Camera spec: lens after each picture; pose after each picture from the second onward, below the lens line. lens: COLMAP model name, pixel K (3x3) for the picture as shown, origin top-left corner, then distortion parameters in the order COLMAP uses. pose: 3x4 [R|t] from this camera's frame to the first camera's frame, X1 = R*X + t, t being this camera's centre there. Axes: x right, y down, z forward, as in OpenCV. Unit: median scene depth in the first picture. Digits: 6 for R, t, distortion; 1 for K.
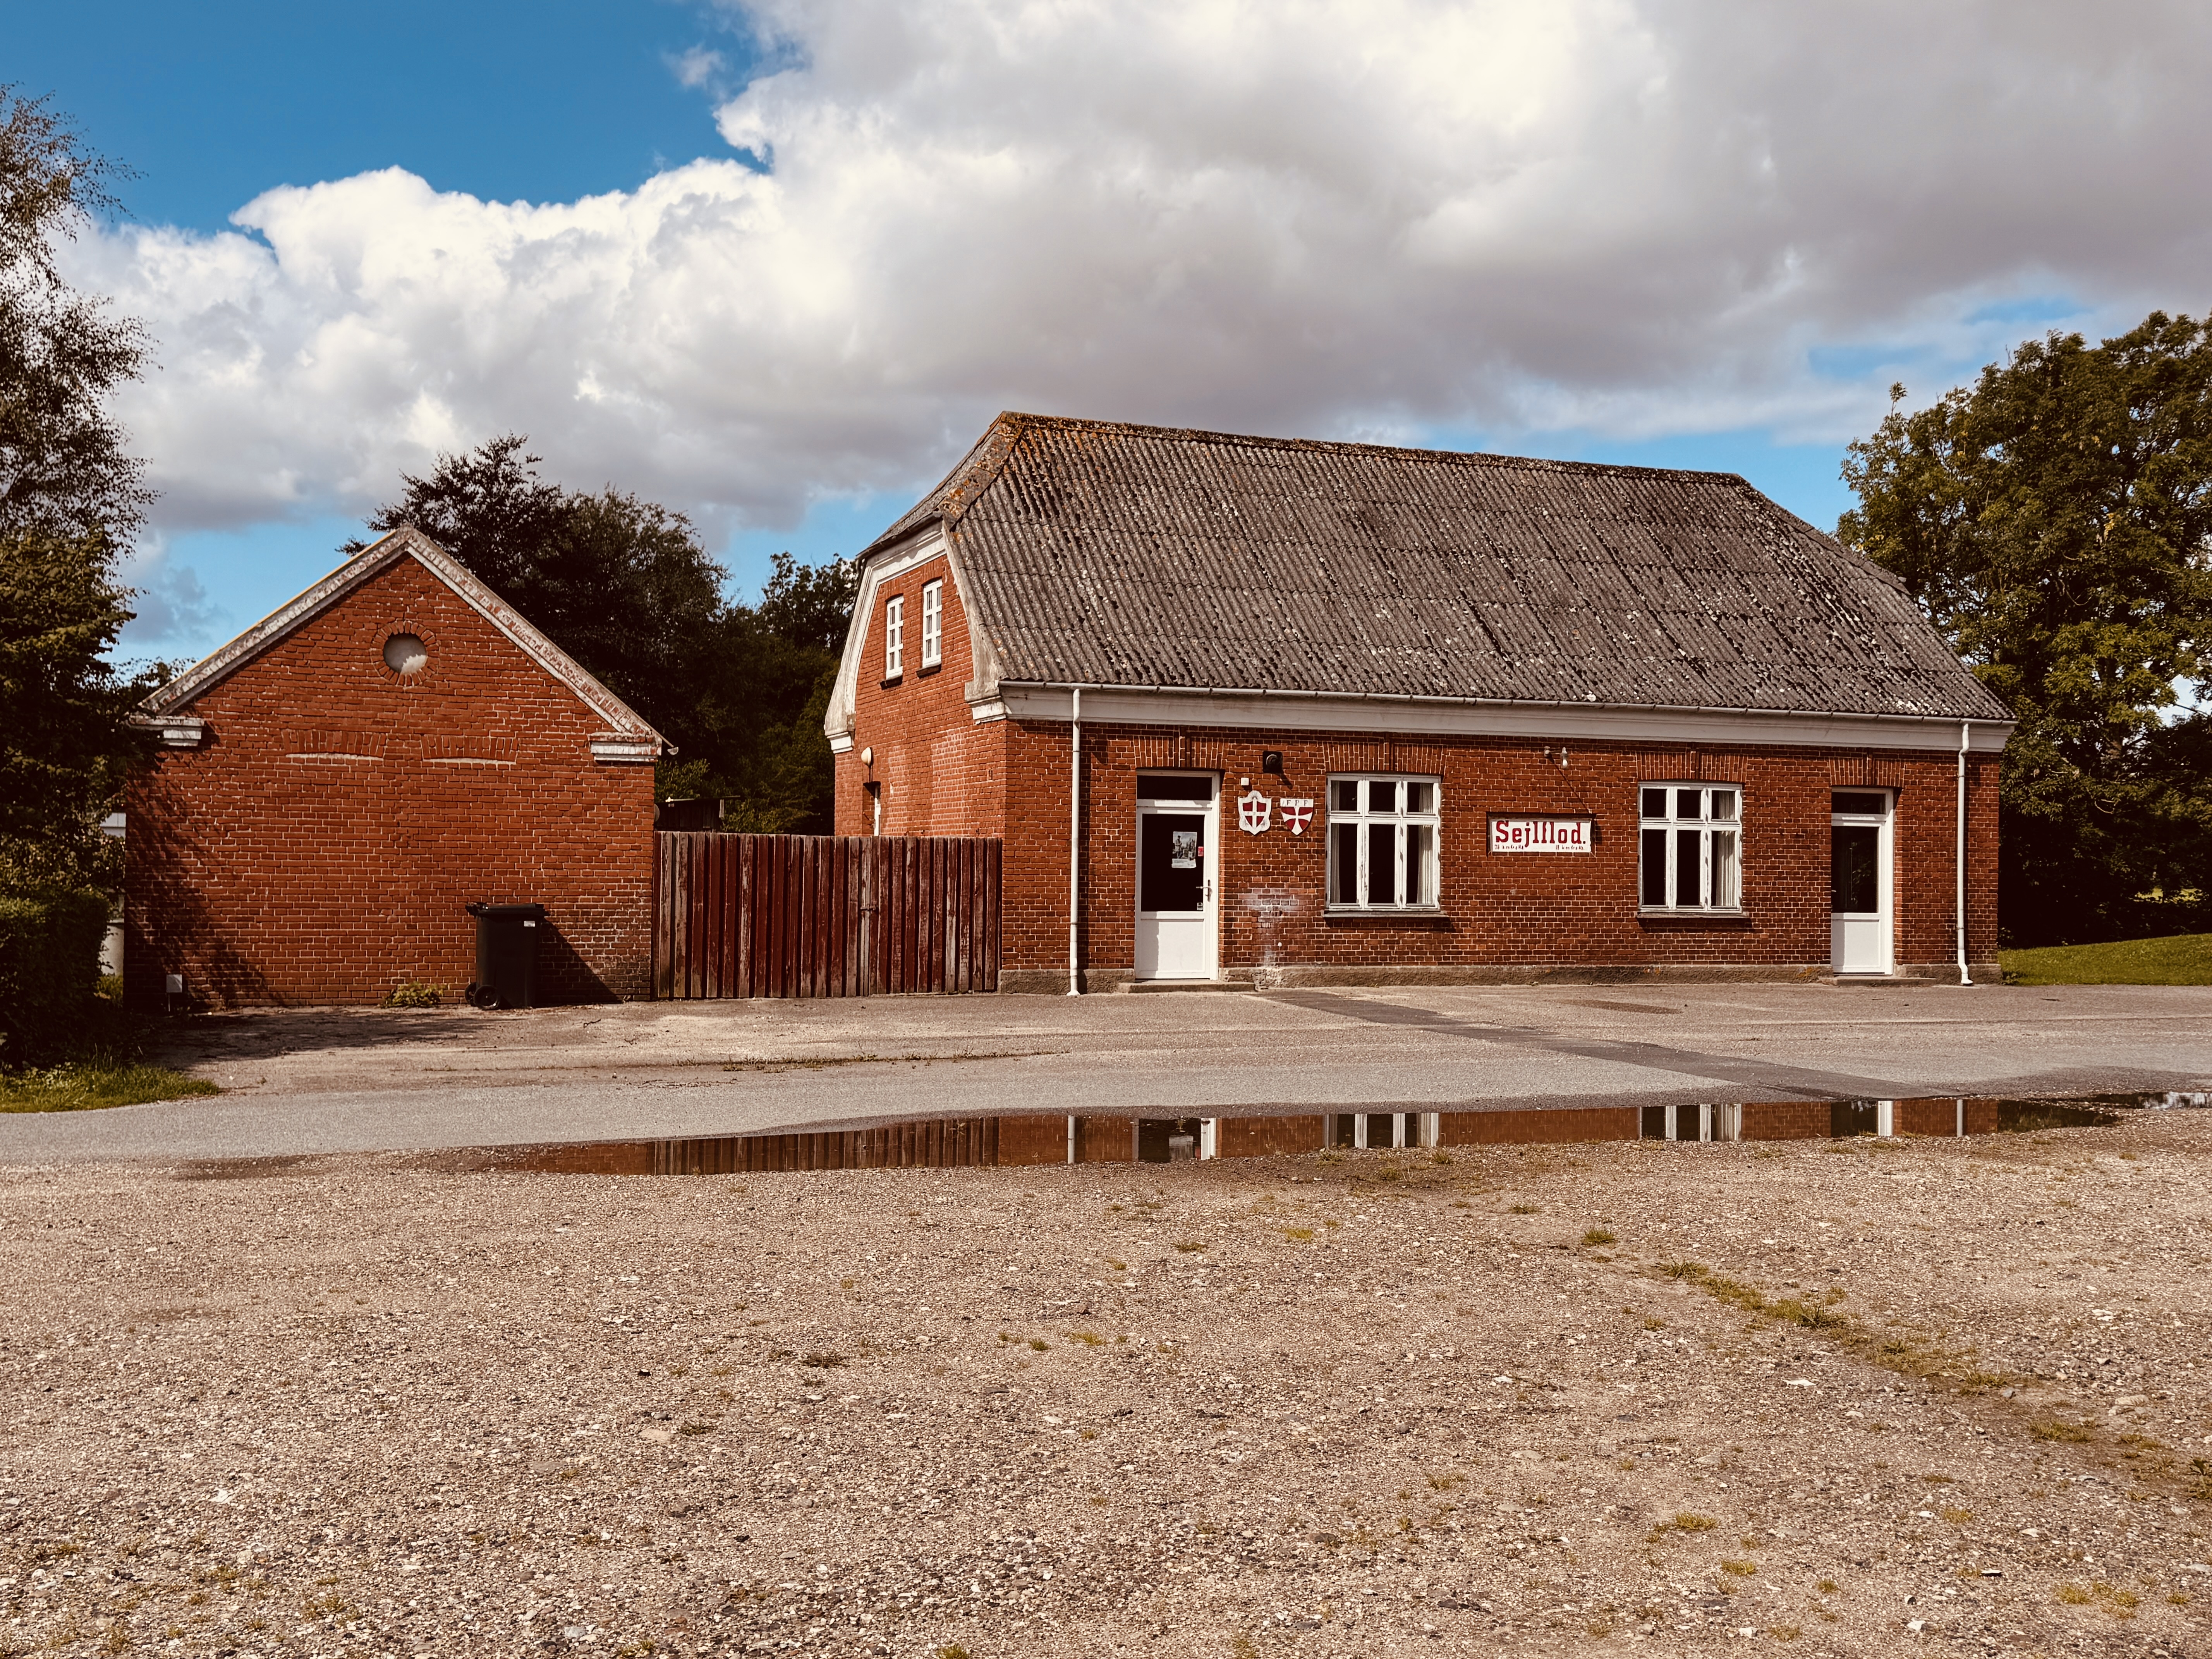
lens RADIAL K [[2124.5, 0, 1106.0], [0, 2124.5, 829.5], [0, 0, 1]] dist [0.115205, -0.004943]
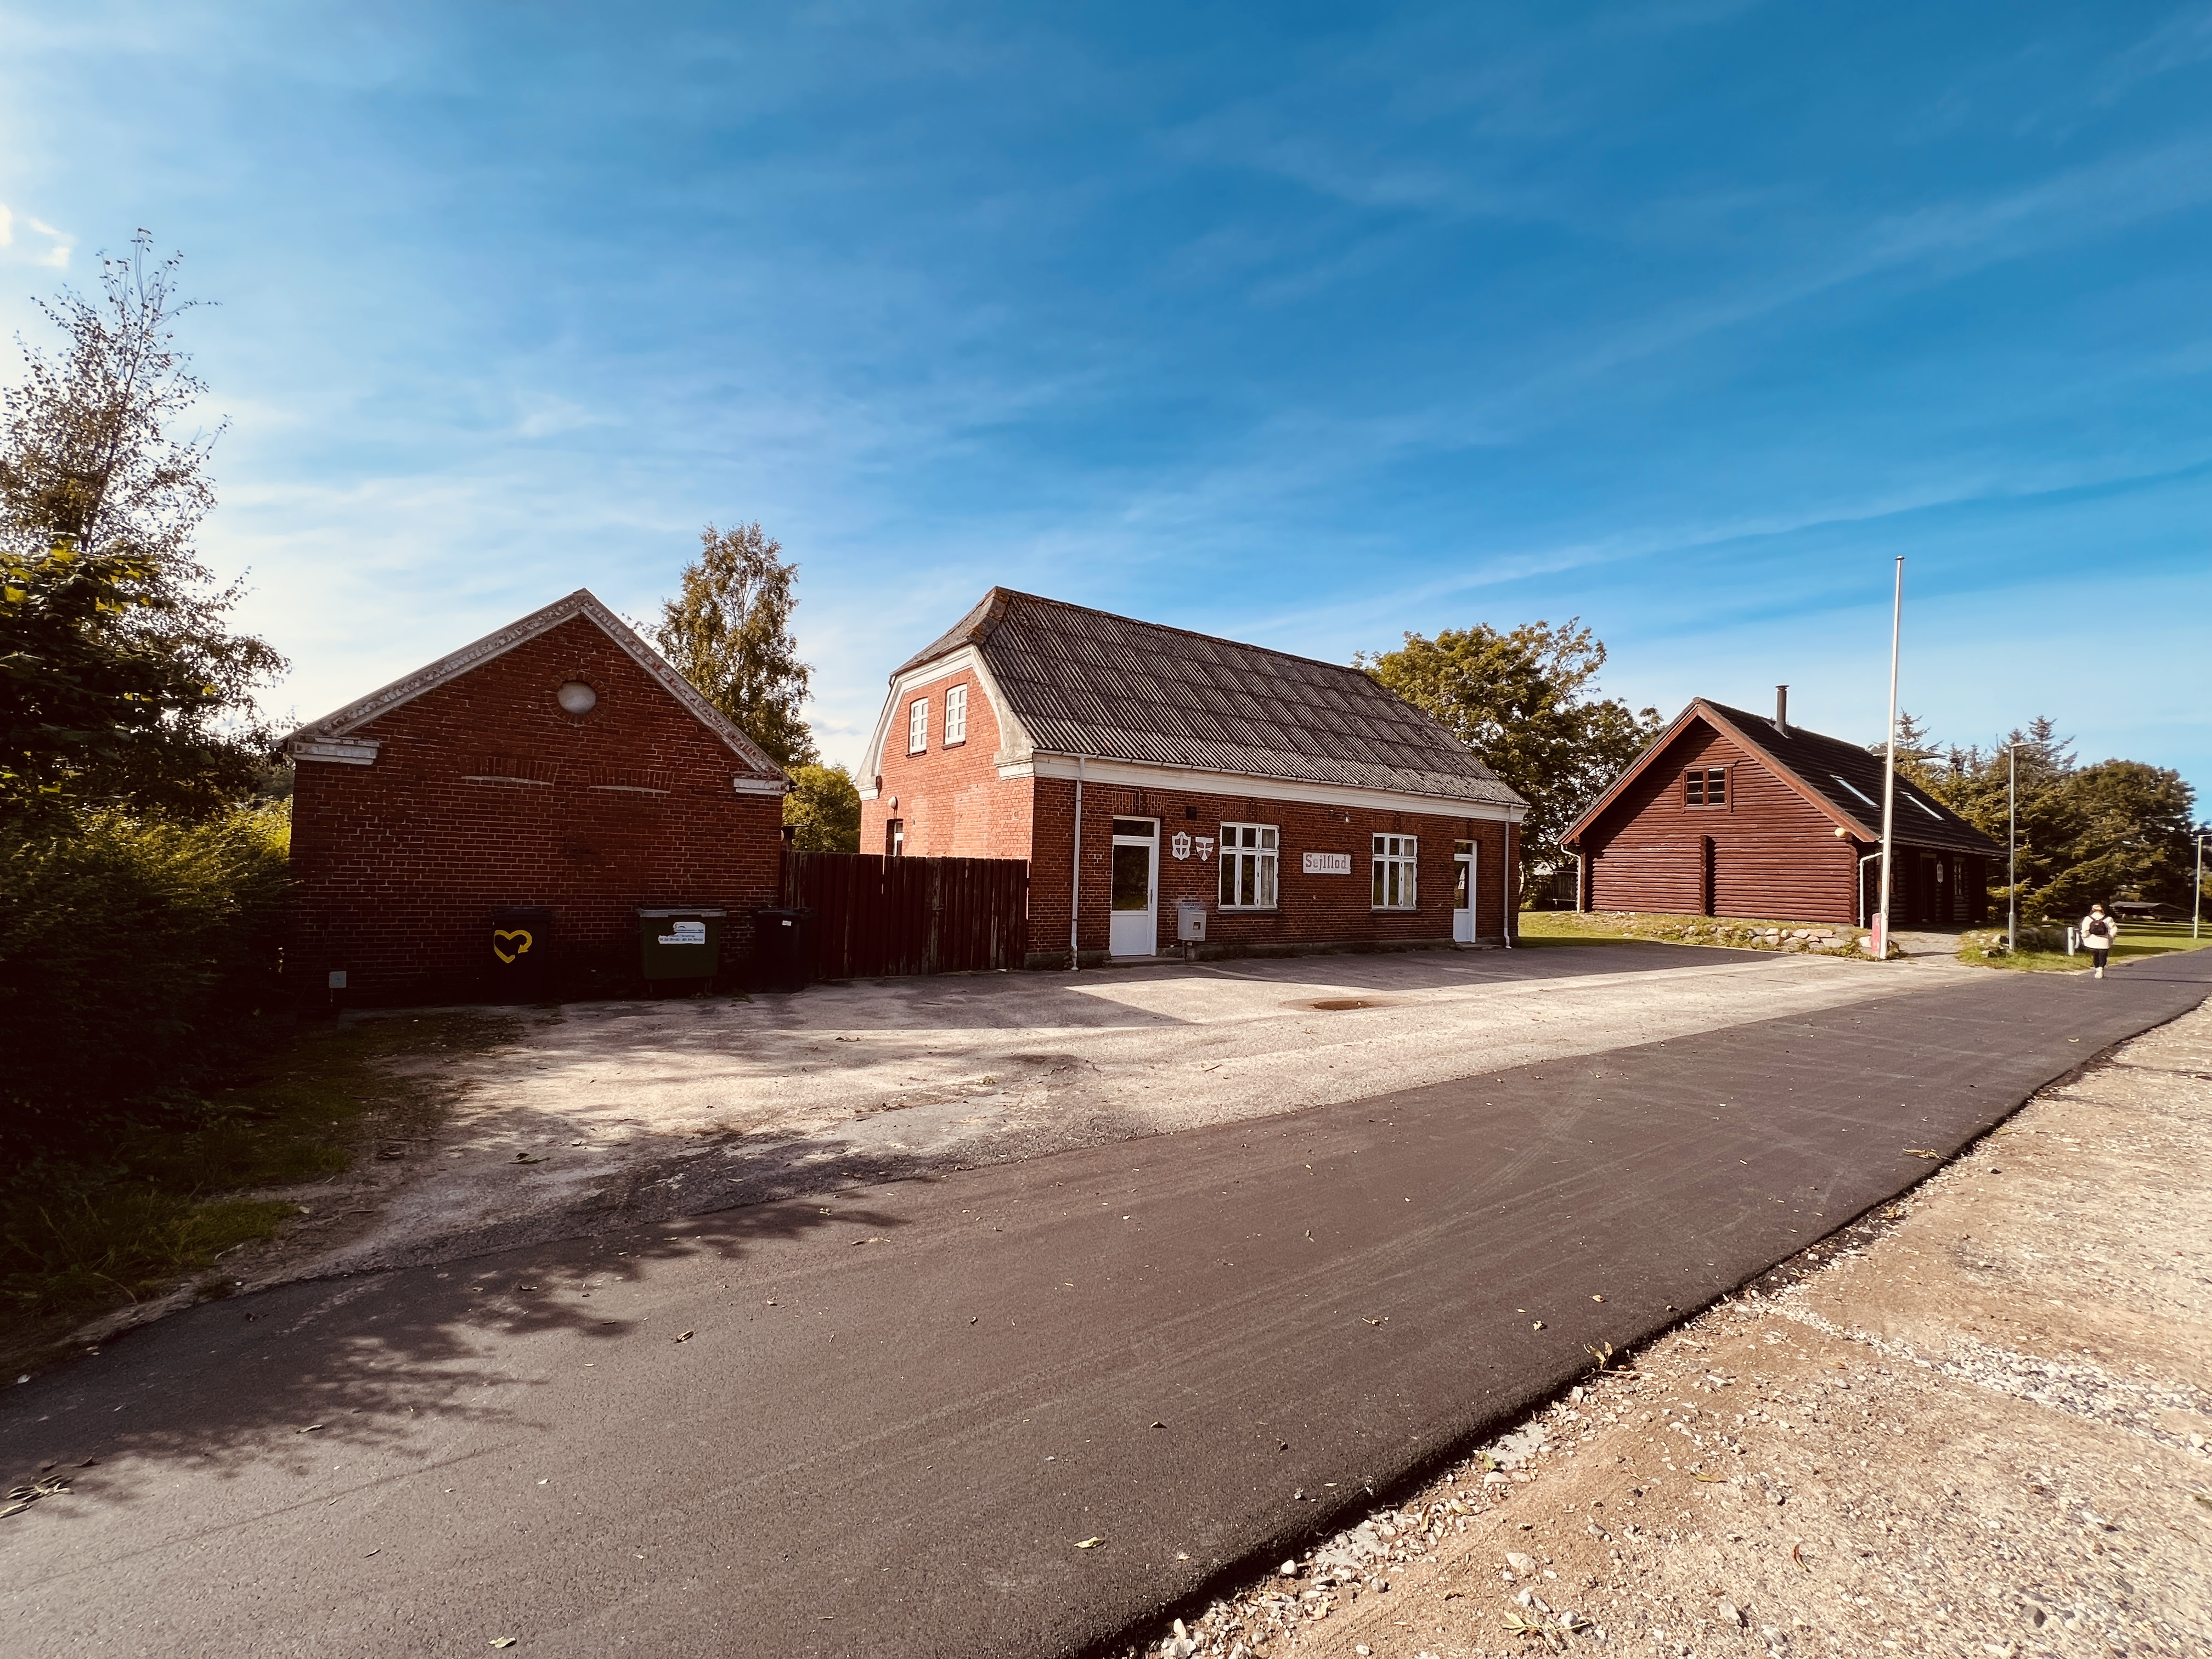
lens RADIAL K [[894.3, 0, 1108.7], [0, 894.3, 834.0], [0, 0, 1]] dist [-0.003180, 0.000631]
pose [[0.971660, 0.027711, 0.234753, -0.131643], [-0.023448, 0.999506, -0.020934, -0.001715], [-0.235217, 0.014837, 0.971830, 0.387326]]
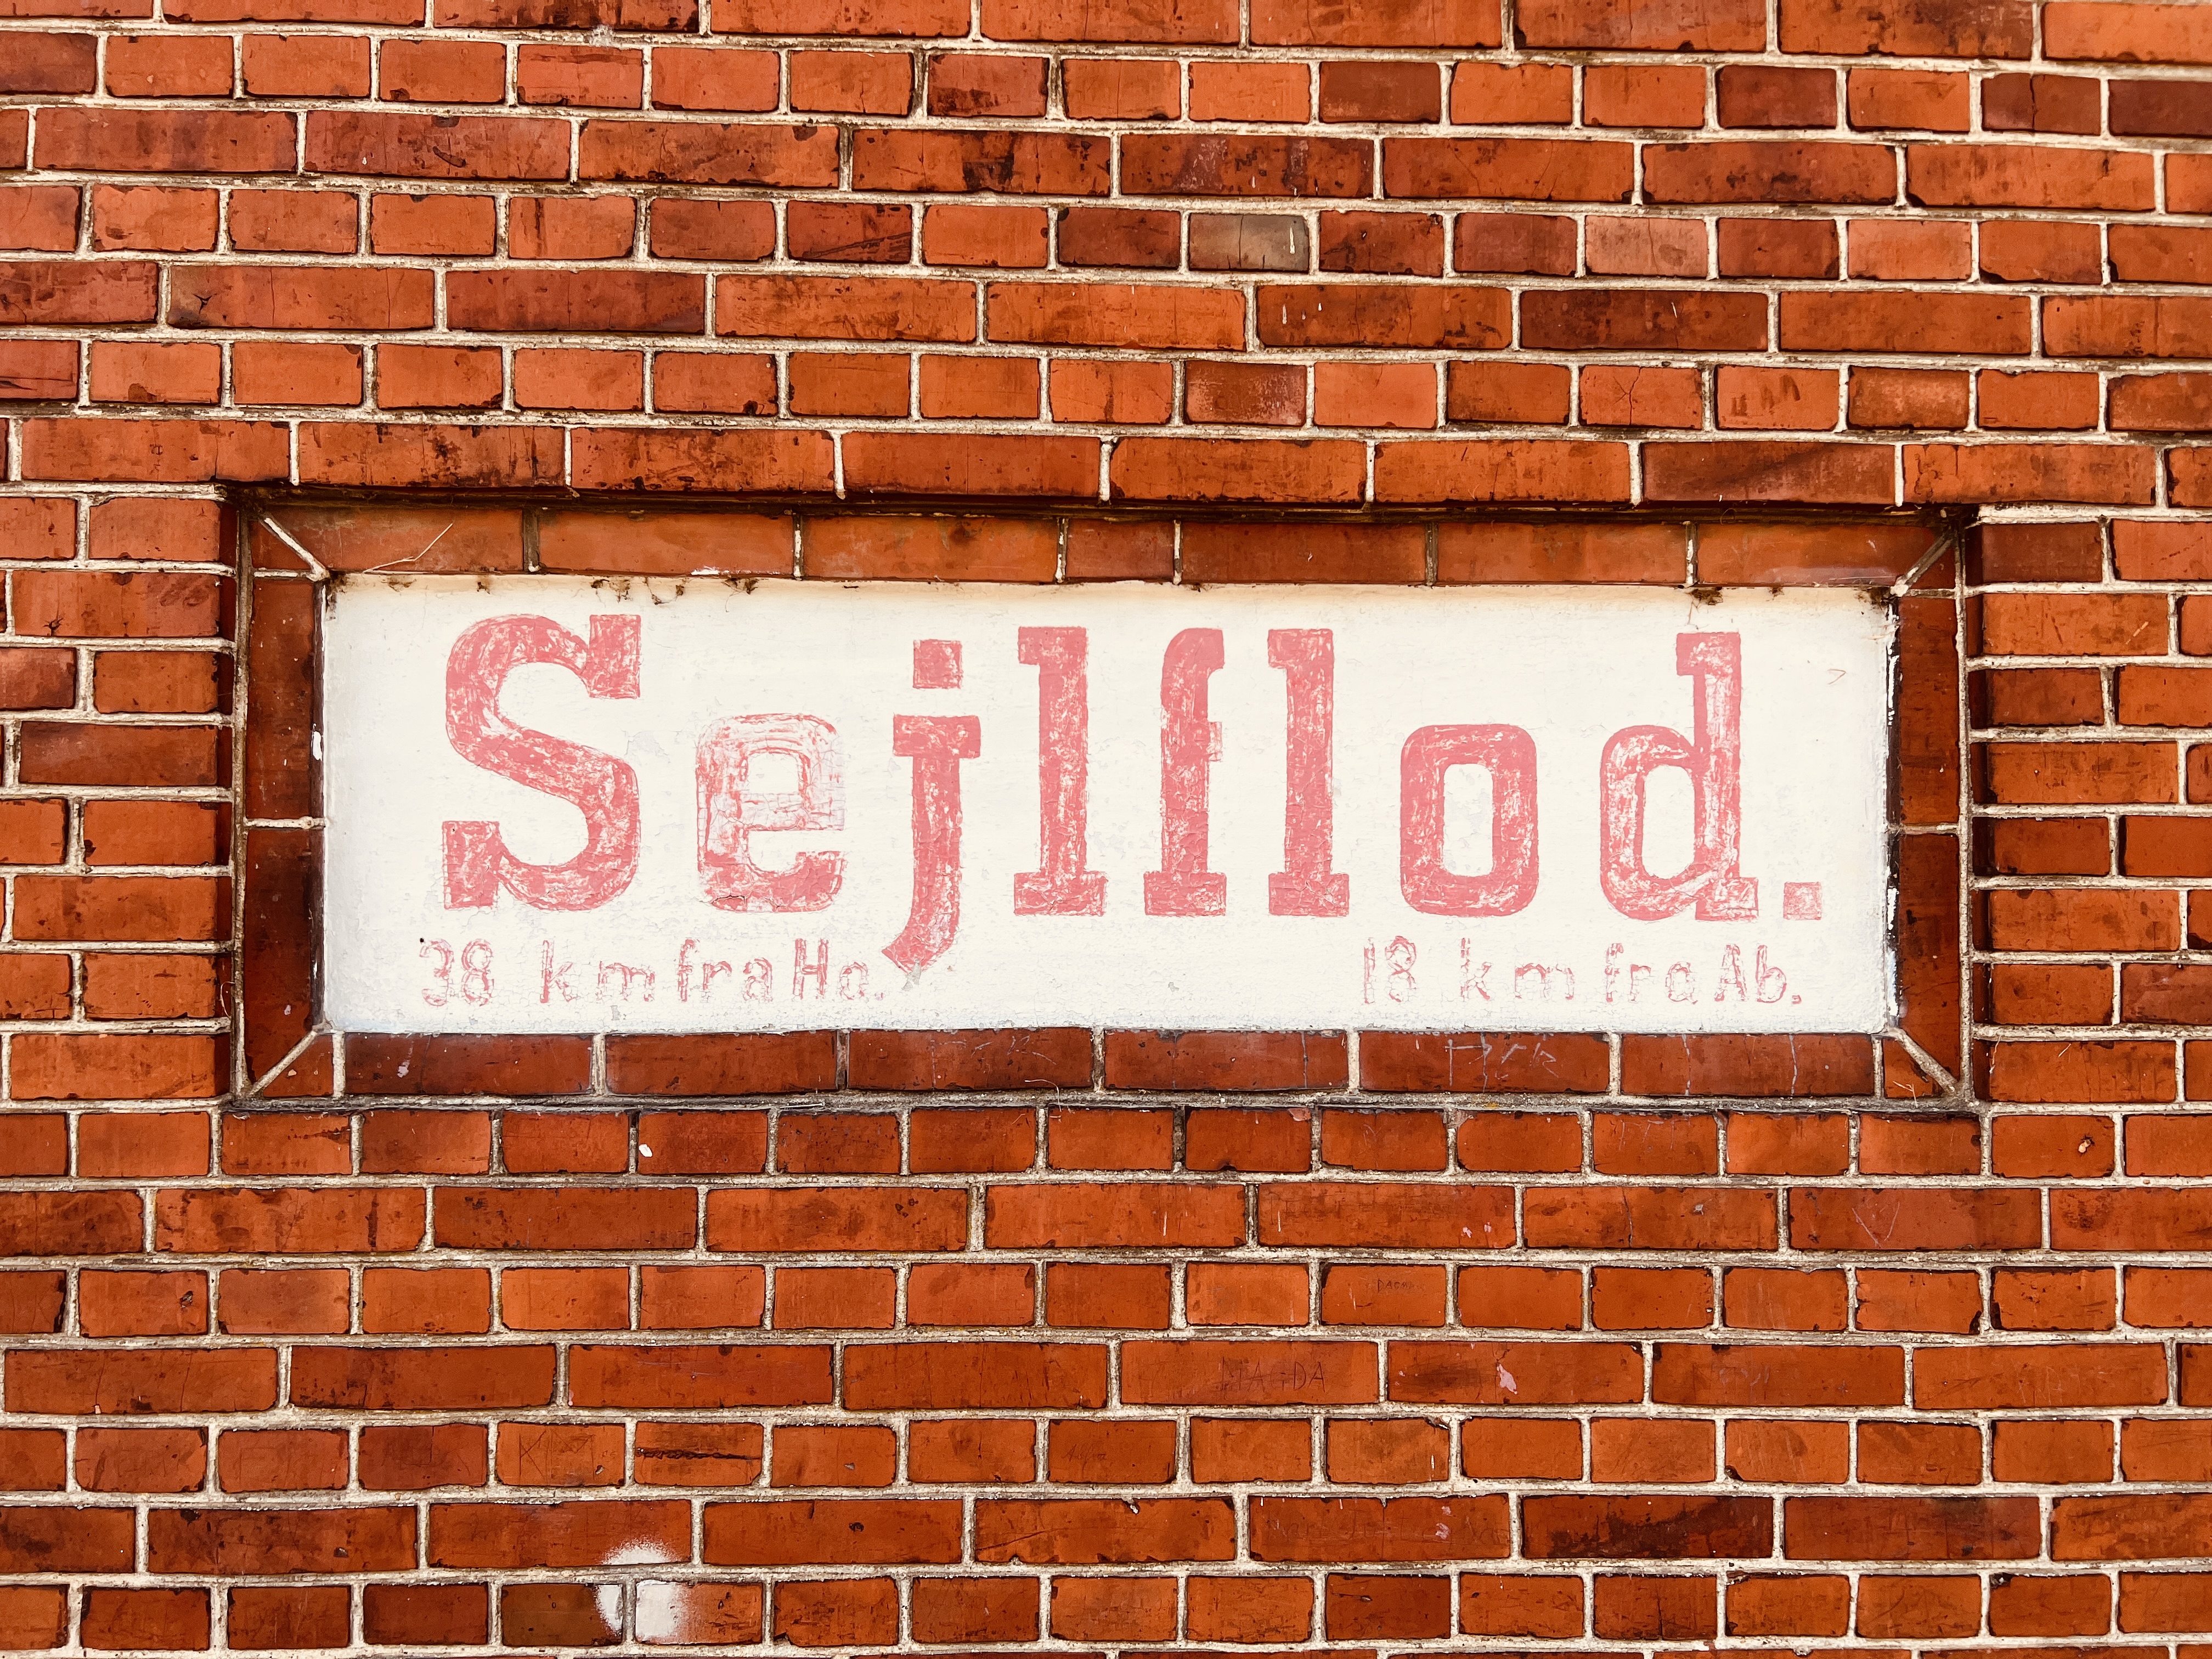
lens RADIAL K [[1738.8, 0, 1040.1], [0, 1738.8, 833.0], [0, 0, 1]] dist [0.039680, -0.059062]
pose [[0.943697, -0.007828, -0.330718, 0.233925], [0.010695, 0.999919, 0.006850, 0.003376], [0.330637, -0.010001, 0.943705, 0.996681]]
